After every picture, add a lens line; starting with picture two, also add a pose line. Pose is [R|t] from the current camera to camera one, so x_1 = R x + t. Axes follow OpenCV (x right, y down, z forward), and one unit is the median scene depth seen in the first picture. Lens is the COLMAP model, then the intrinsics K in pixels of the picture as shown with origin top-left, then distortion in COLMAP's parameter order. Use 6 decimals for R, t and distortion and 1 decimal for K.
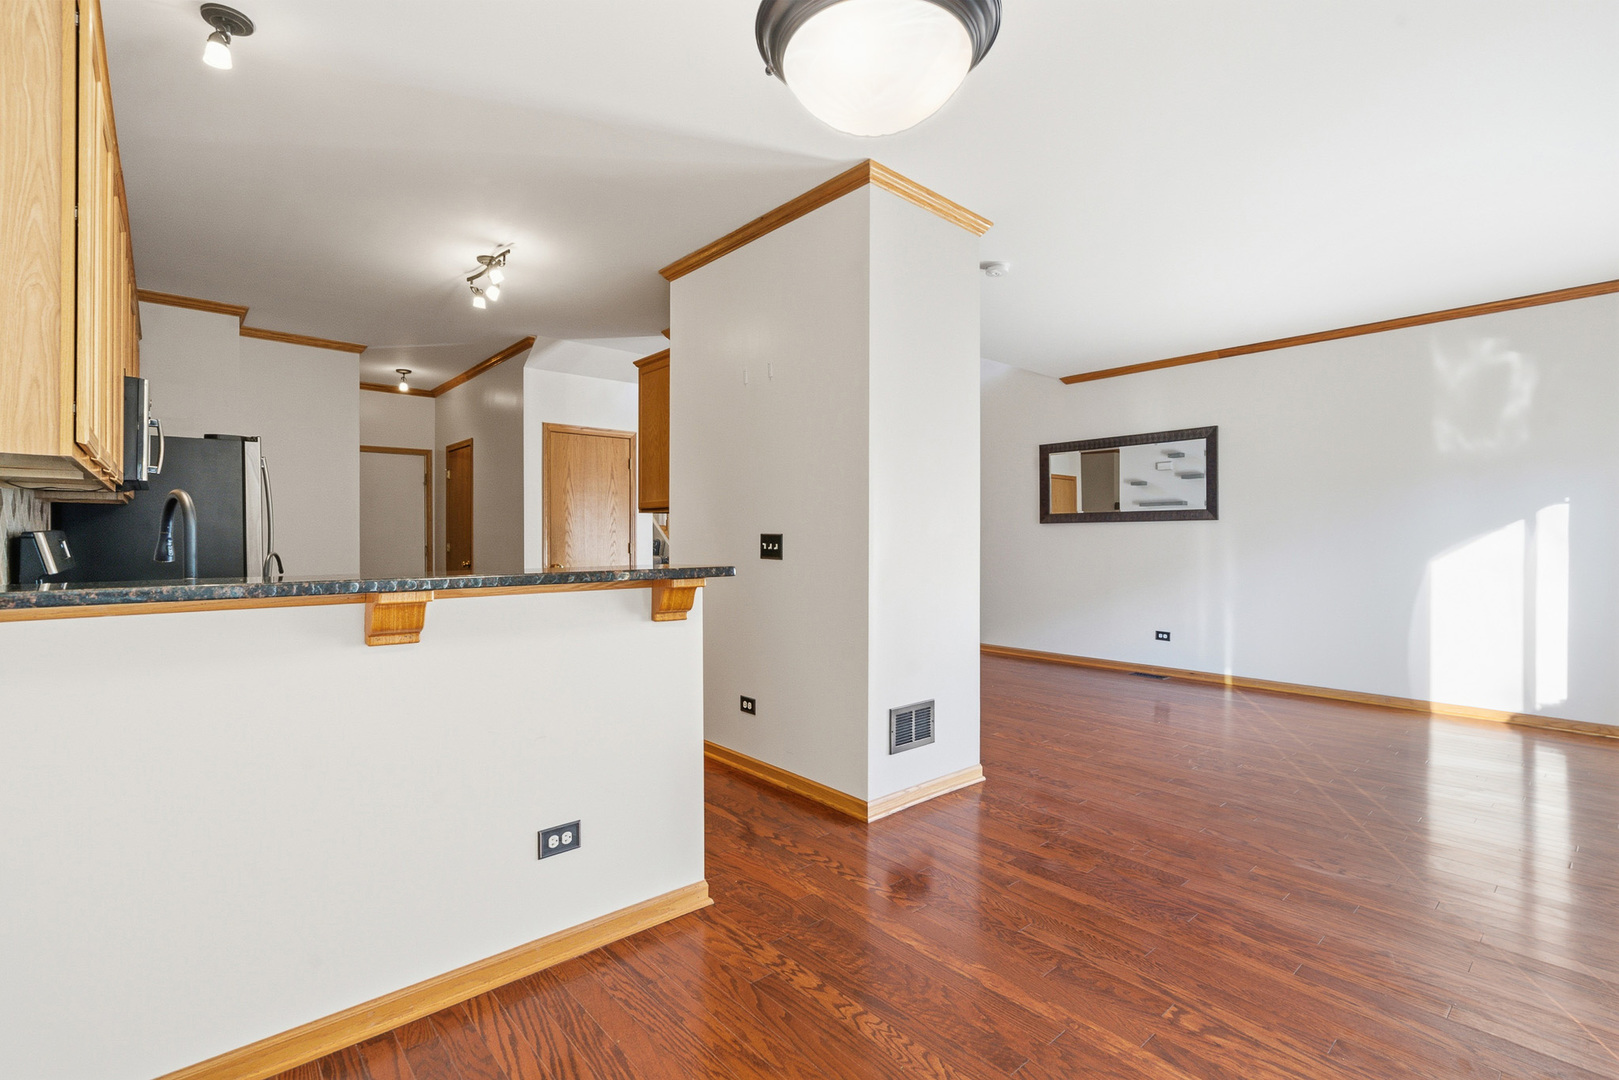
lens RADIAL K [[750.5, 0, 804.9], [0, 750.5, 539.6], [0, 0, 1]] dist [-0.007072, 0.005140]
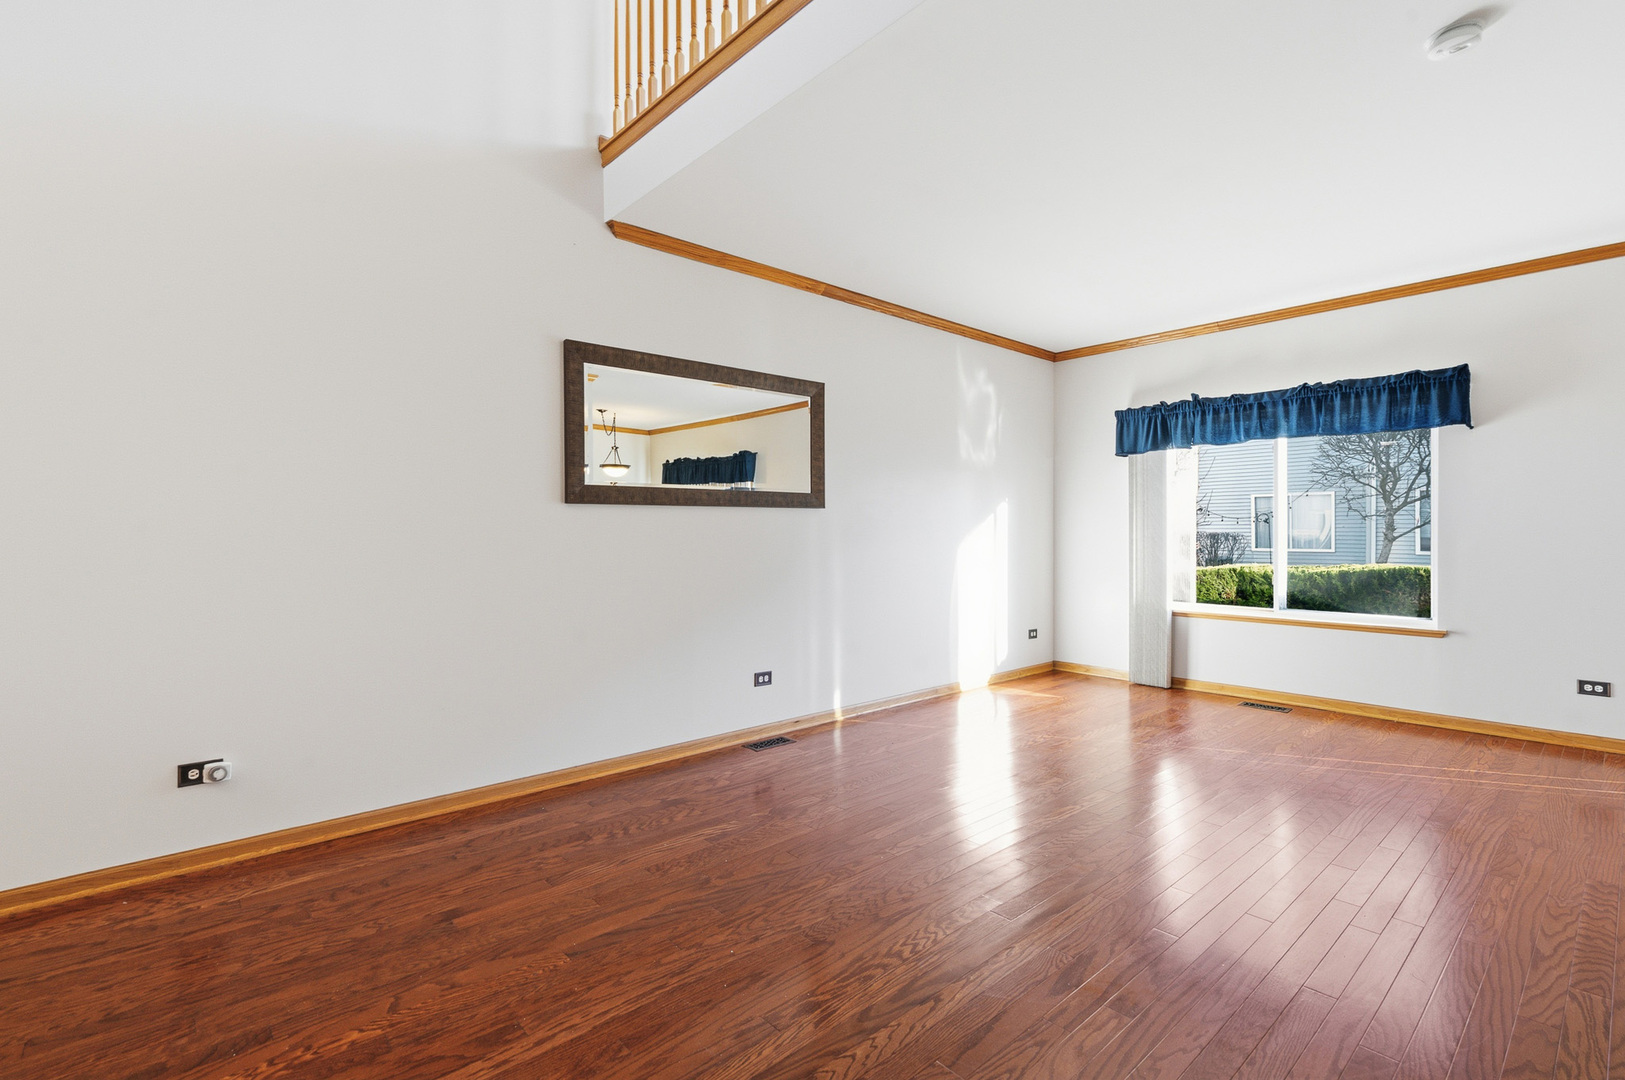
lens RADIAL K [[753.2, 0, 805.4], [0, 753.2, 527.2], [0, 0, 1]] dist [-0.007072, 0.005140]
pose [[-0.013393, 0.001293, 0.999909, -0.204356], [0.004141, 0.999991, -0.001238, -0.005937], [-0.999902, 0.004124, -0.013398, 1.021848]]
